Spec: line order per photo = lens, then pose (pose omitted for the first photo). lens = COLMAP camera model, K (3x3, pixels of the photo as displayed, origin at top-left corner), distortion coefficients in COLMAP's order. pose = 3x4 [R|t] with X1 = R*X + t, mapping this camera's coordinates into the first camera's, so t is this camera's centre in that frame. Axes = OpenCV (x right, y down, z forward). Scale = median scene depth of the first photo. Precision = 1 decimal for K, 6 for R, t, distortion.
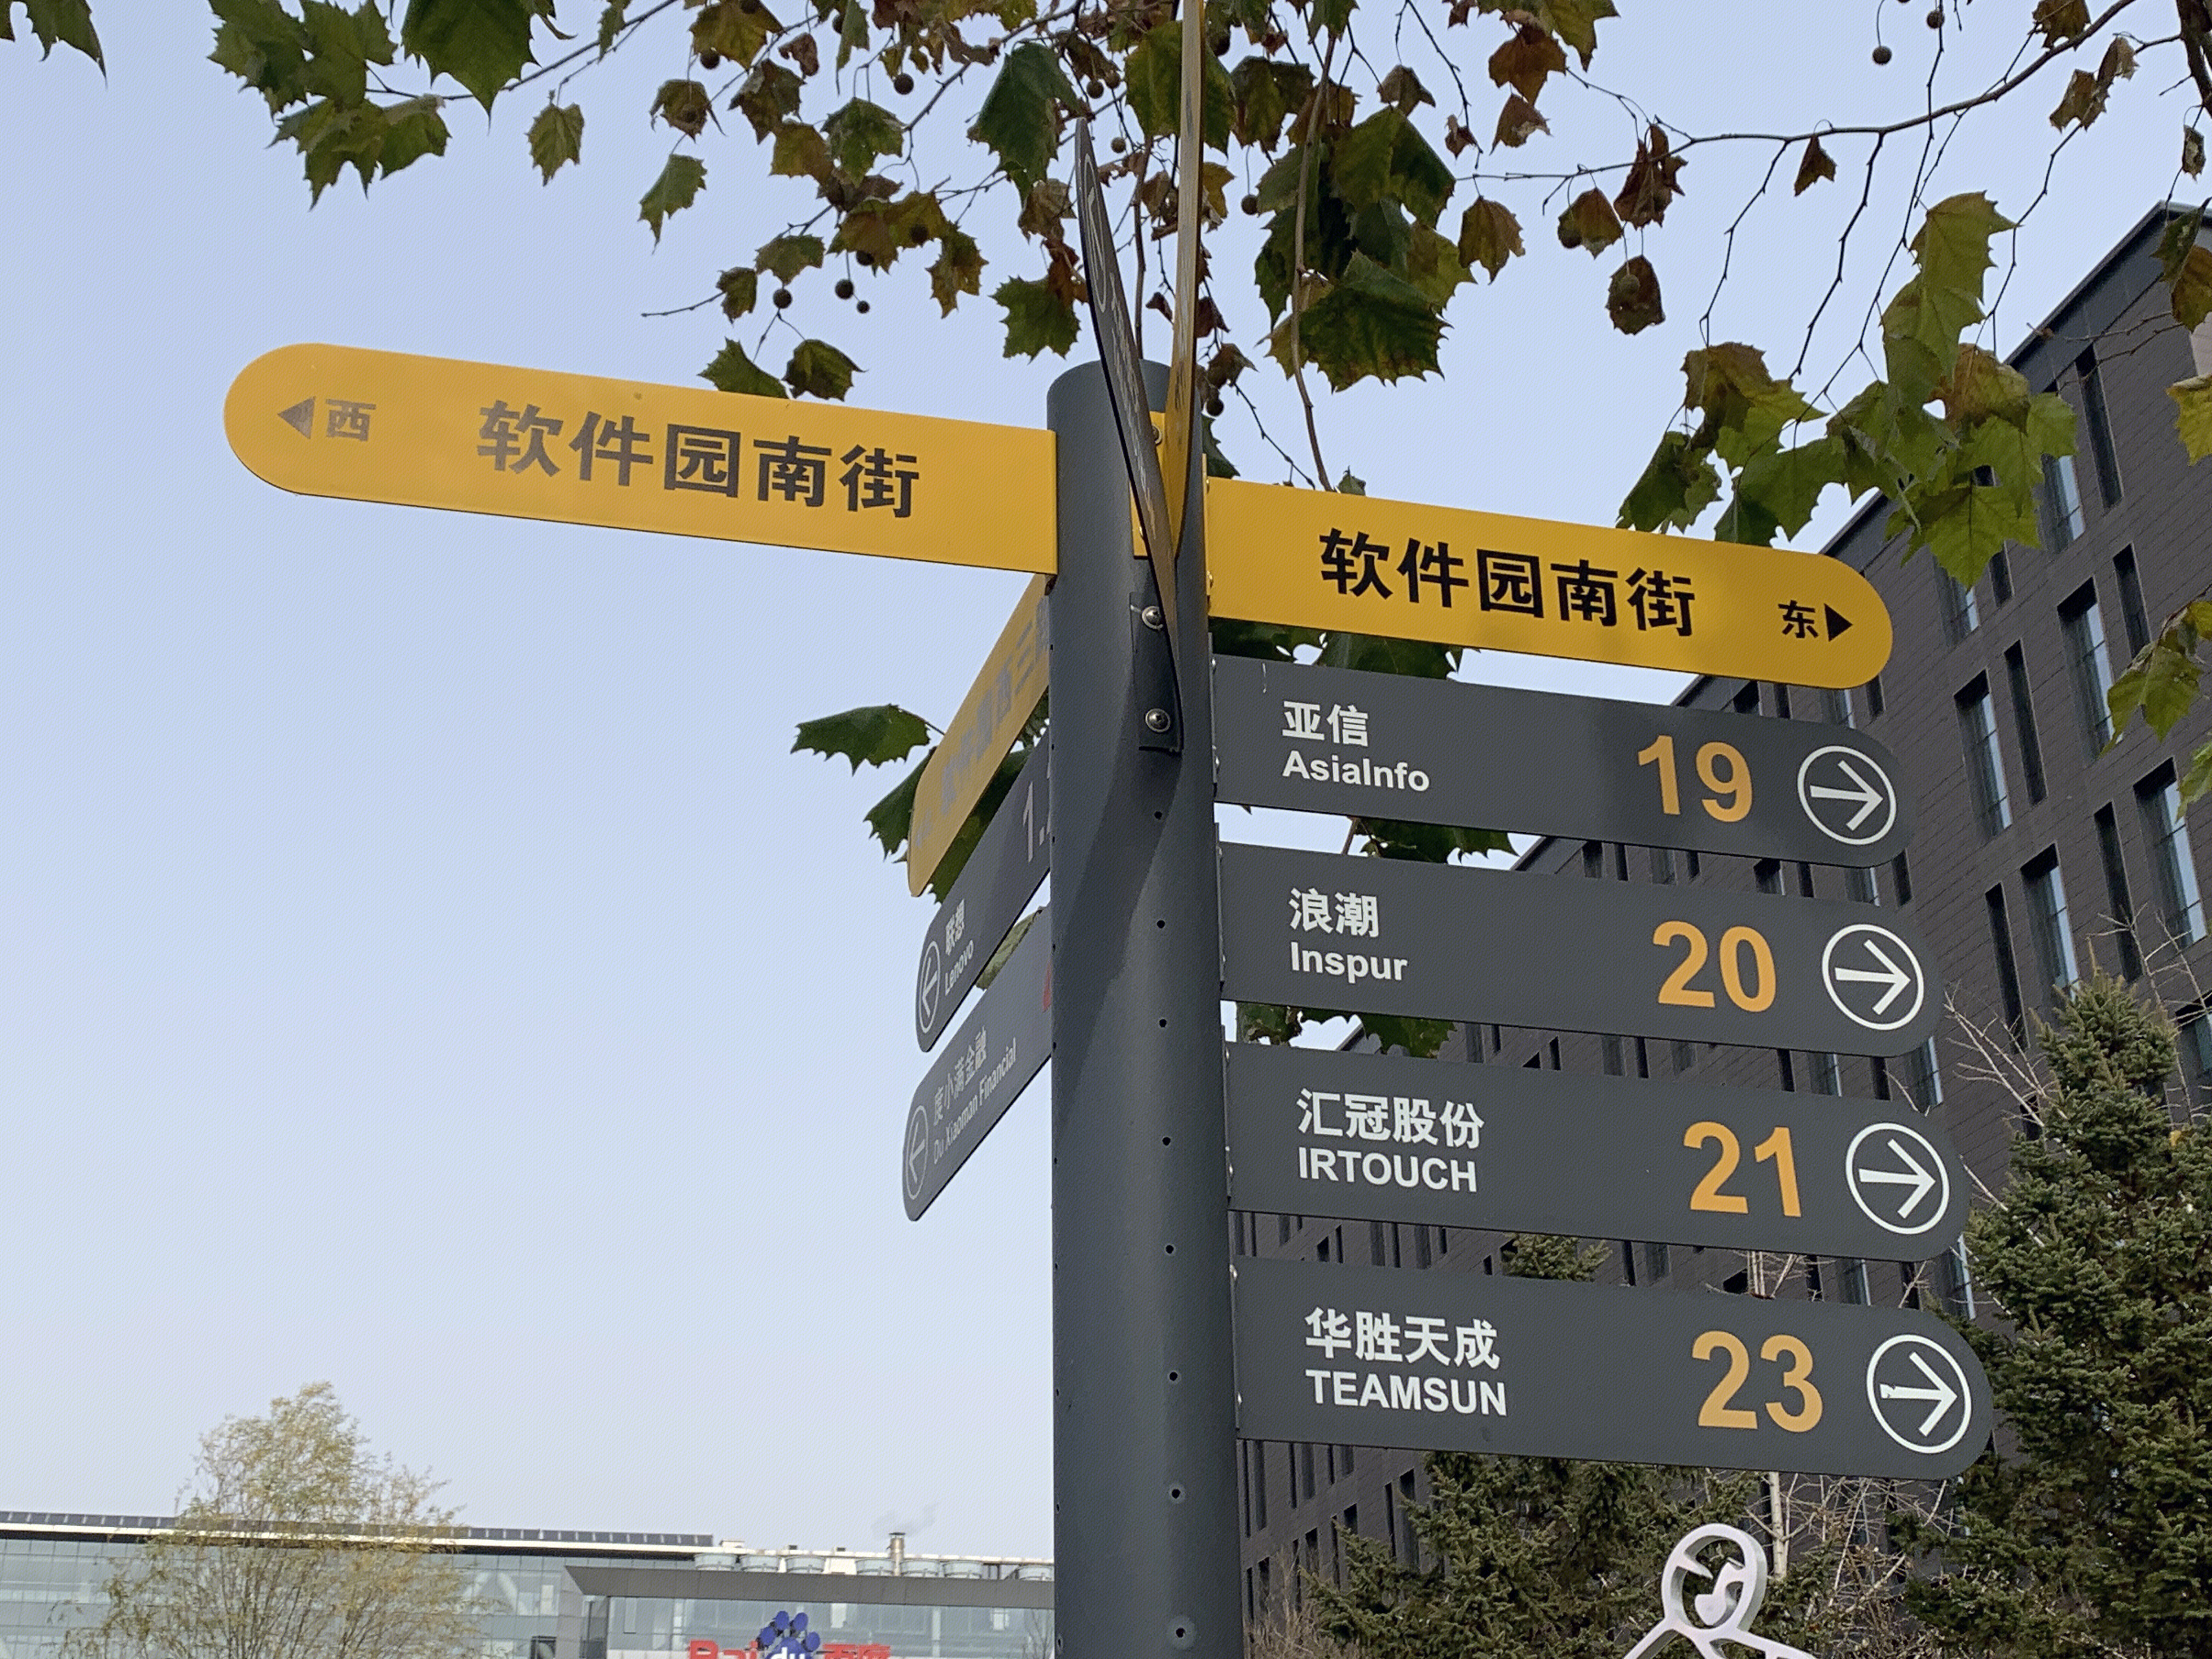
lens RADIAL K [[2894.8, 0, 1106.0], [0, 2894.8, 829.5], [0, 0, 1]] dist [0.278270, -0.990244]
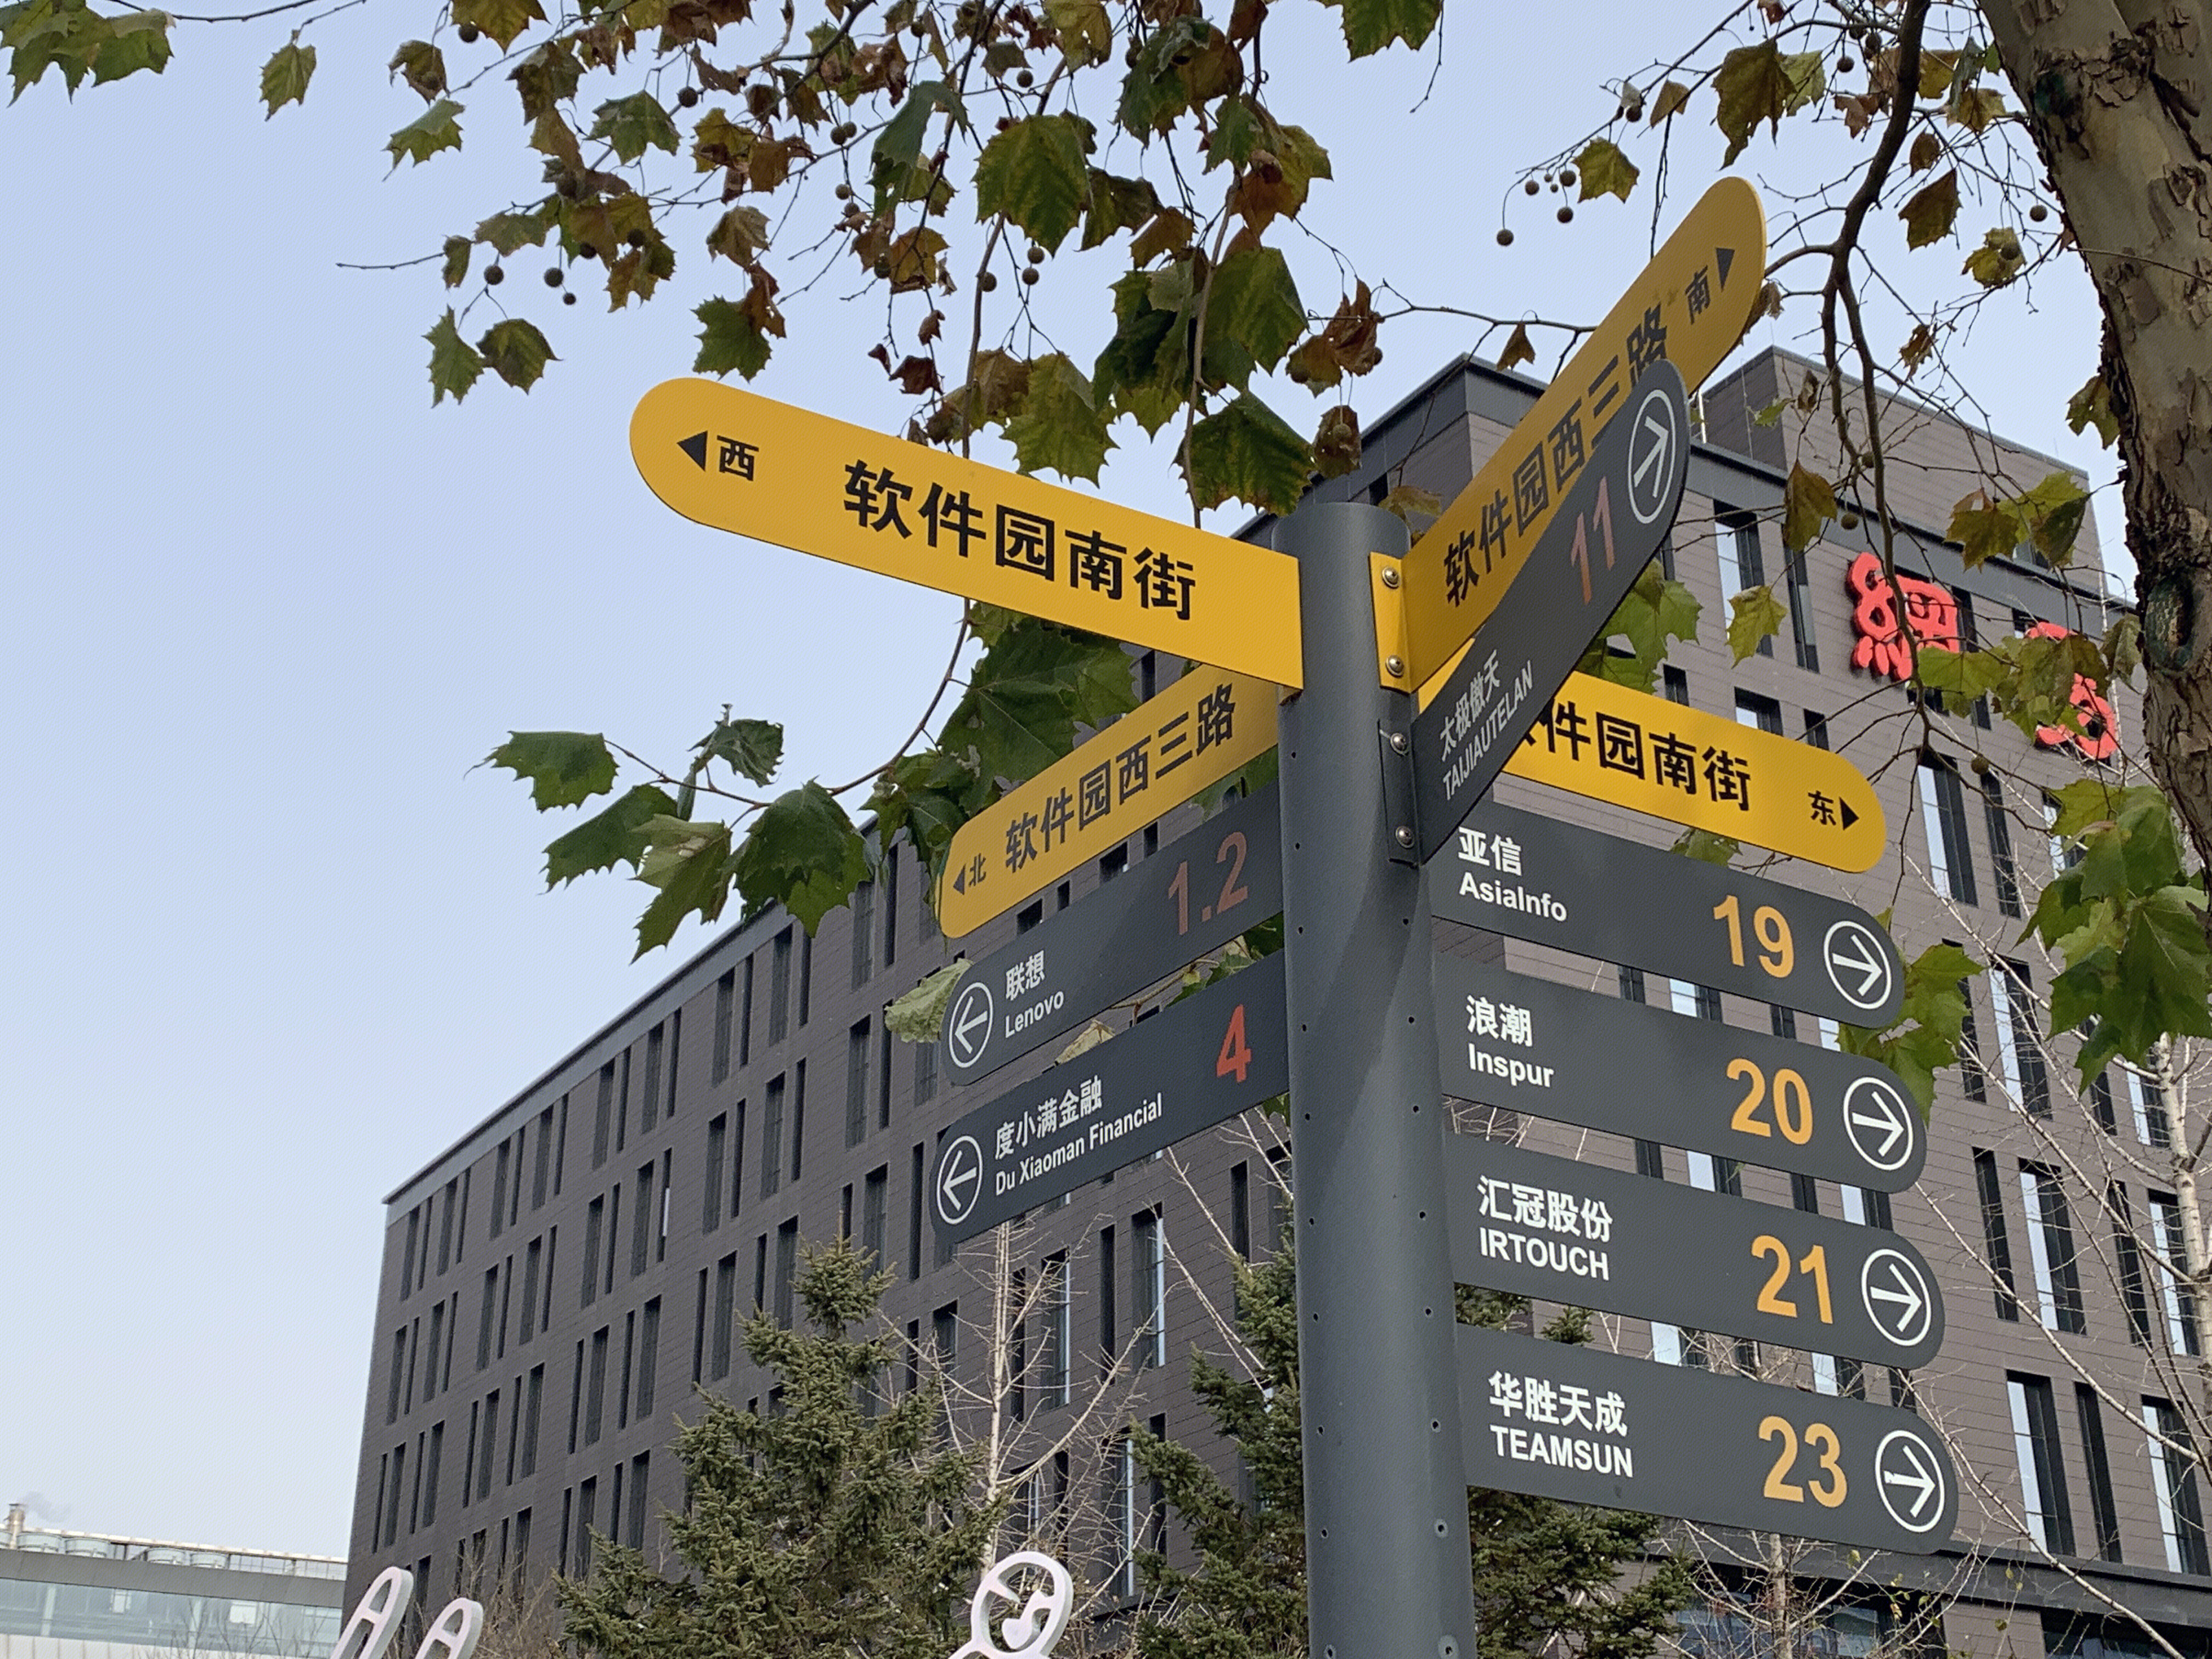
lens RADIAL K [[2894.8, 0, 1106.0], [0, 2894.8, 829.5], [0, 0, 1]] dist [0.278270, -0.990244]
pose [[0.953596, 0.131172, 0.271013, -0.387088], [-0.130027, 0.991261, -0.022257, -0.000164], [-0.271564, -0.014015, 0.962318, -0.051268]]
